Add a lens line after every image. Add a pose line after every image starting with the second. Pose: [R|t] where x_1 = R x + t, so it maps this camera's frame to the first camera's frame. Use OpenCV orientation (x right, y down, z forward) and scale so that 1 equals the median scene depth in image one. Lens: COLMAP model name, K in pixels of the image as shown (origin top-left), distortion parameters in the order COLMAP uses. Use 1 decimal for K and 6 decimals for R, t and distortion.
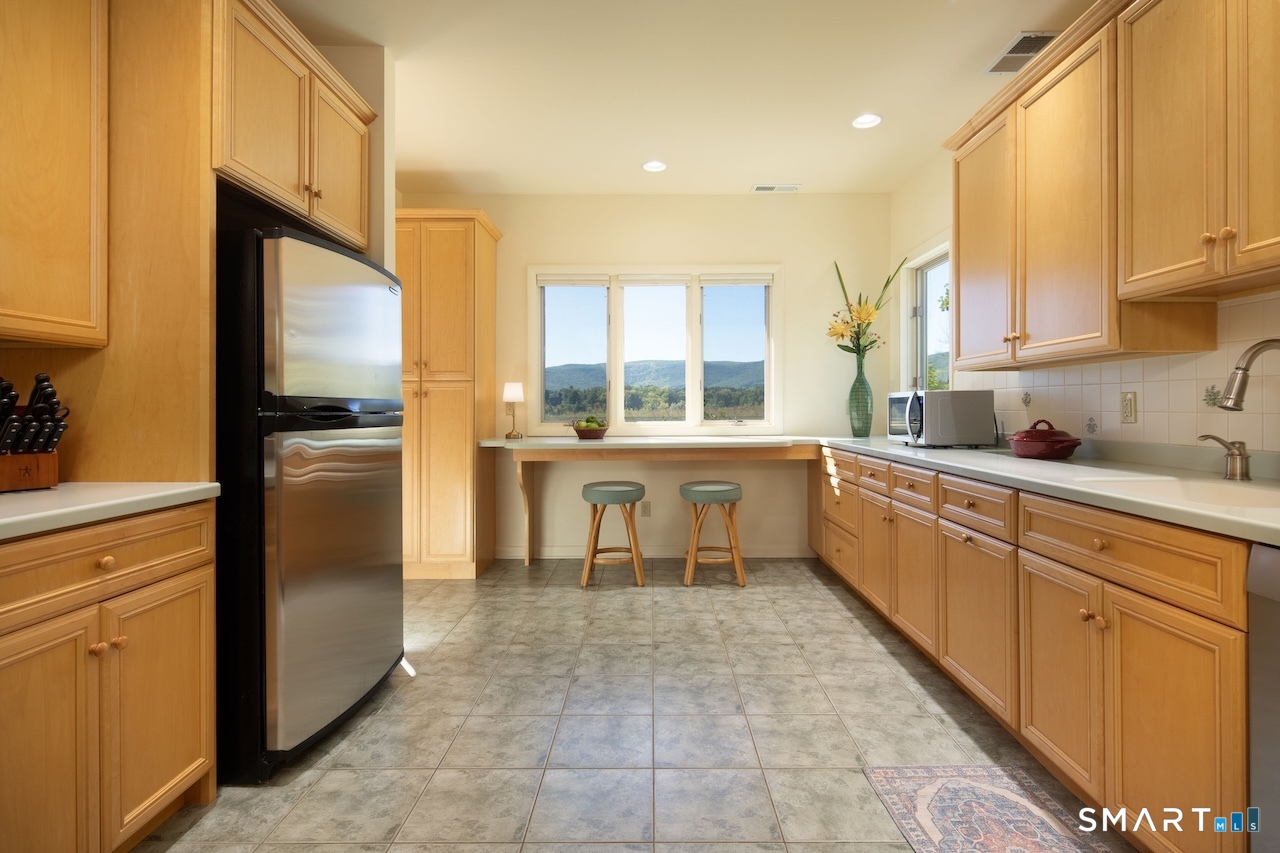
lens RADIAL K [[638.9, 0, 644.2], [0, 638.9, 411.8], [0, 0, 1]] dist [0.001534, -0.000029]
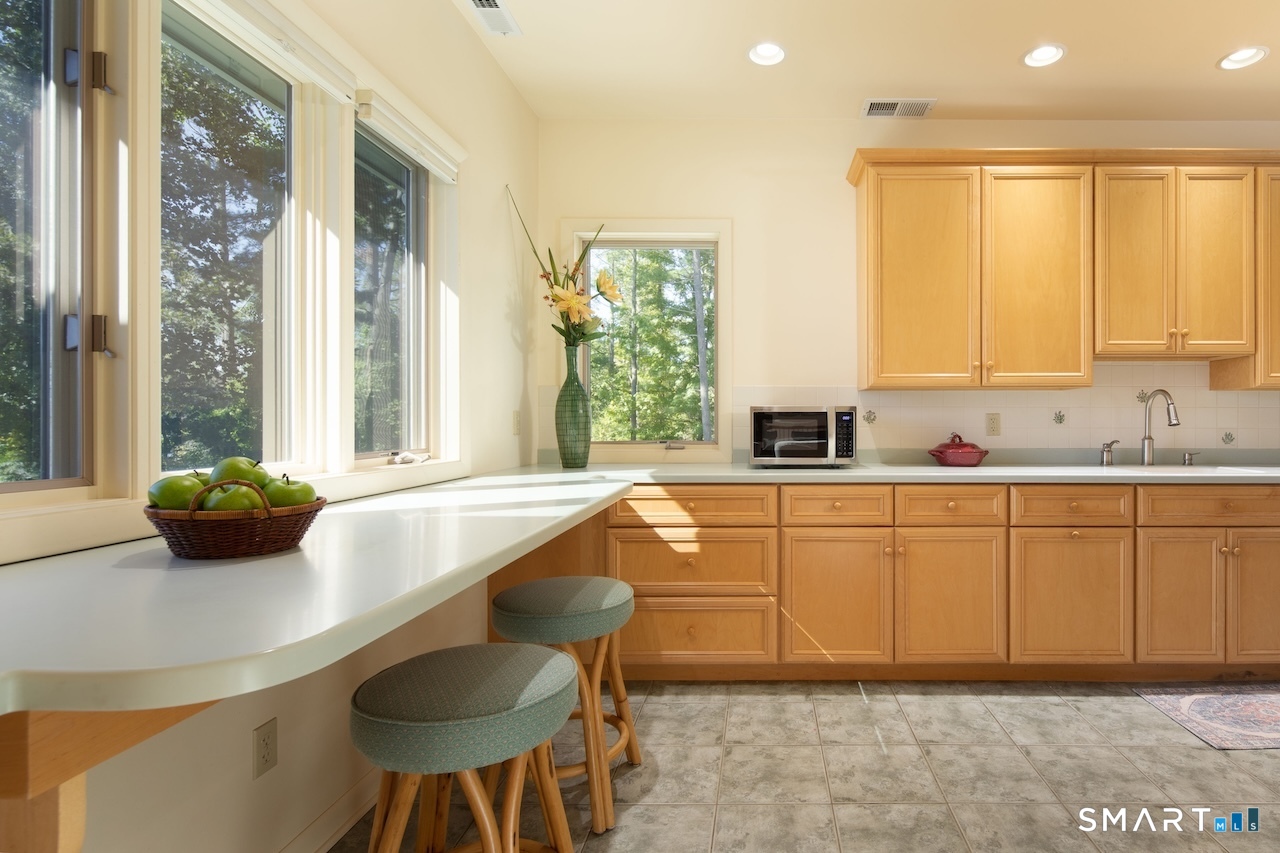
lens RADIAL K [[691.3, 0, 640.0], [0, 691.3, 426.5], [0, 0, 1]] dist [-0.000205, -0.000950]
pose [[-0.021414, -0.002811, 0.999767, -0.607474], [0.005725, 0.999979, 0.002934, -0.009343], [-0.999754, 0.005786, -0.021398, 1.472216]]
